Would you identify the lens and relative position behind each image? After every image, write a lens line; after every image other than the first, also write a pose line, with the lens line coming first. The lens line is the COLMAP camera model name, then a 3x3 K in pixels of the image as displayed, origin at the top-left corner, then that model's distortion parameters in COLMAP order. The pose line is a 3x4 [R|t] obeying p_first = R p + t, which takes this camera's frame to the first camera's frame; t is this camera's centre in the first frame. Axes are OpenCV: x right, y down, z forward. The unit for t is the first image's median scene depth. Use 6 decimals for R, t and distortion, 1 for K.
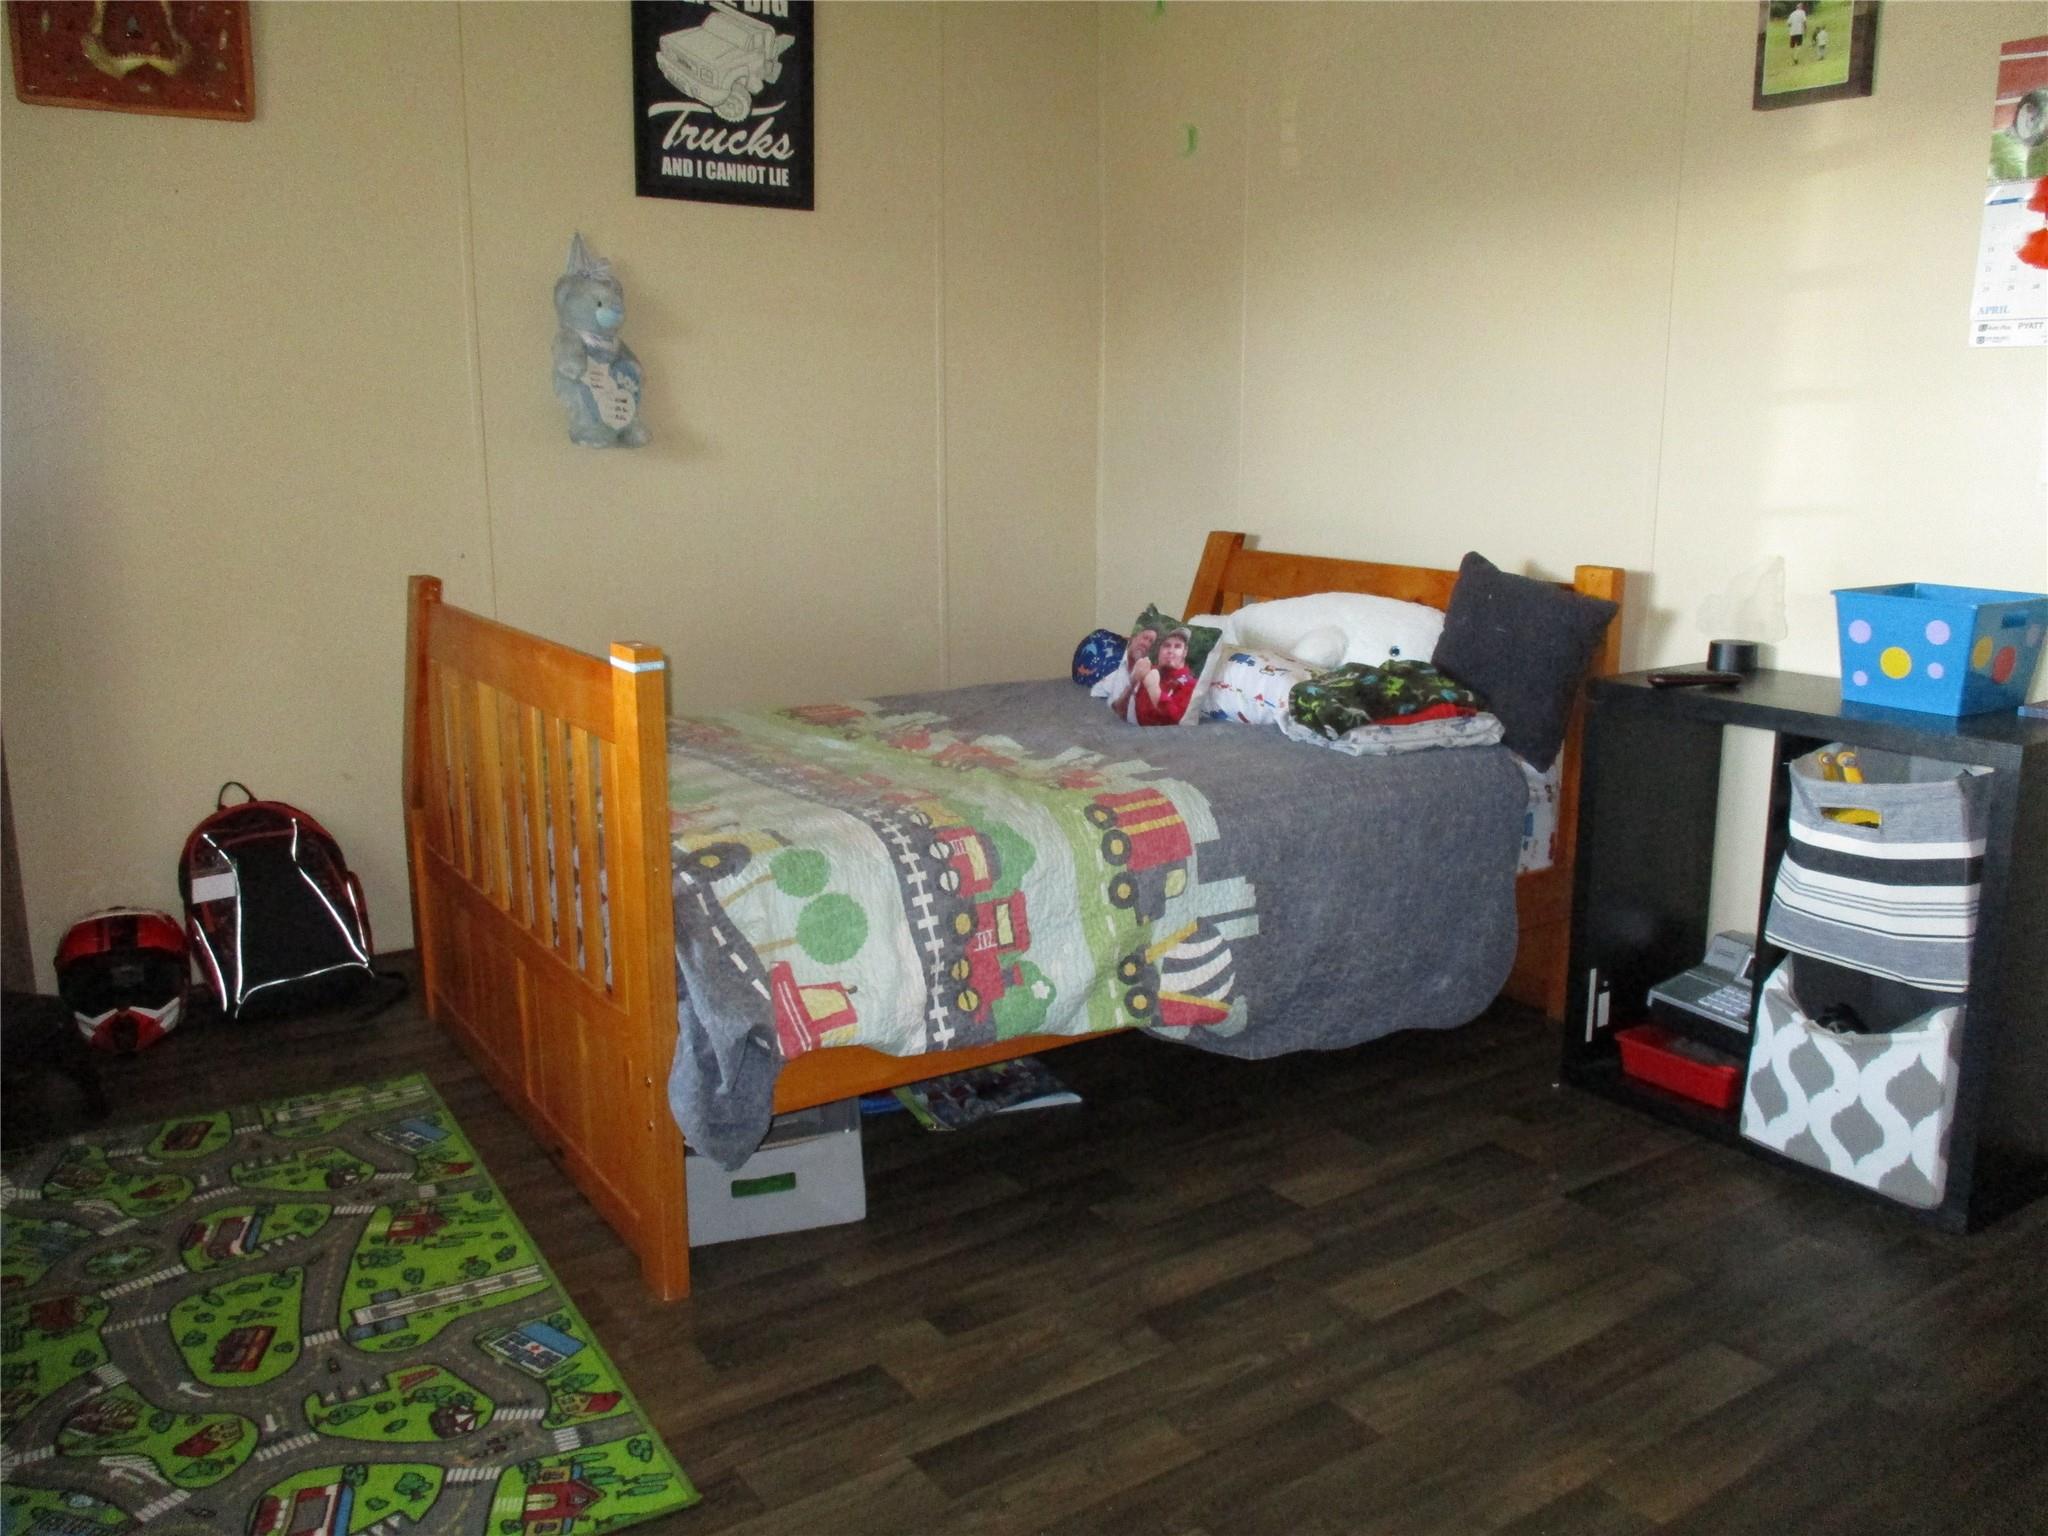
lens RADIAL K [[1691.8, 0, 1031.4], [0, 1691.8, 777.6], [0, 0, 1]] dist [-0.032992, 0.008754]
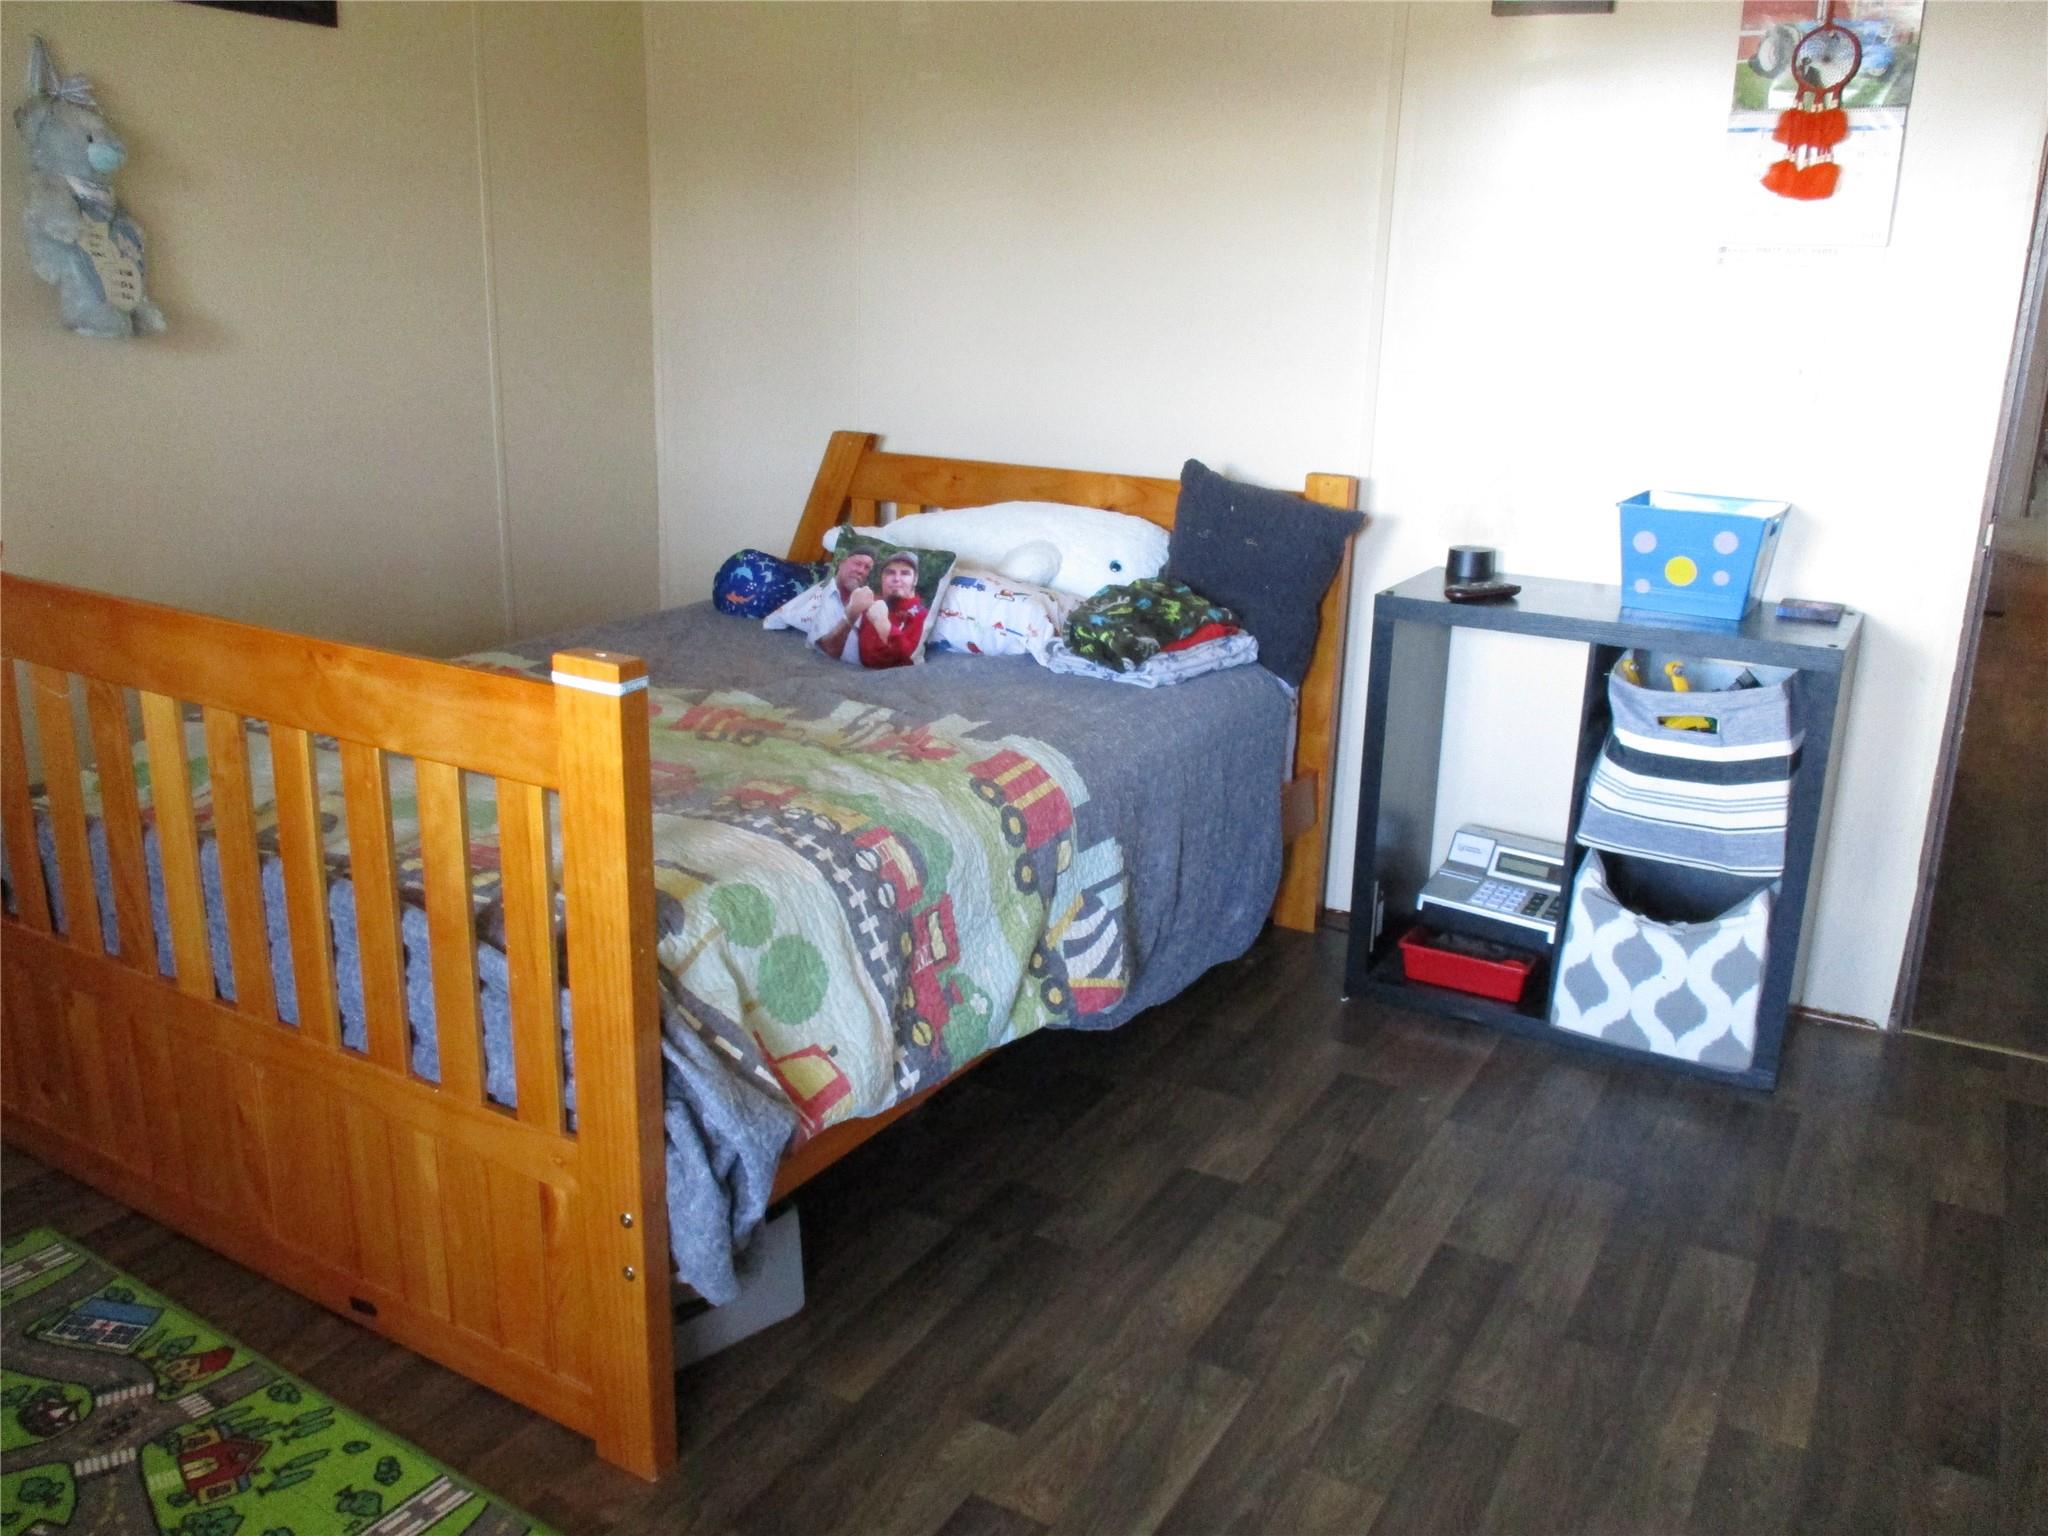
lens RADIAL K [[1691.8, 0, 1031.4], [0, 1691.8, 777.6], [0, 0, 1]] dist [-0.032992, 0.008754]
pose [[0.897118, -0.102842, 0.429653, -0.315594], [0.065840, 0.992790, 0.100160, -0.070834], [-0.436856, -0.061567, 0.897422, 0.211113]]
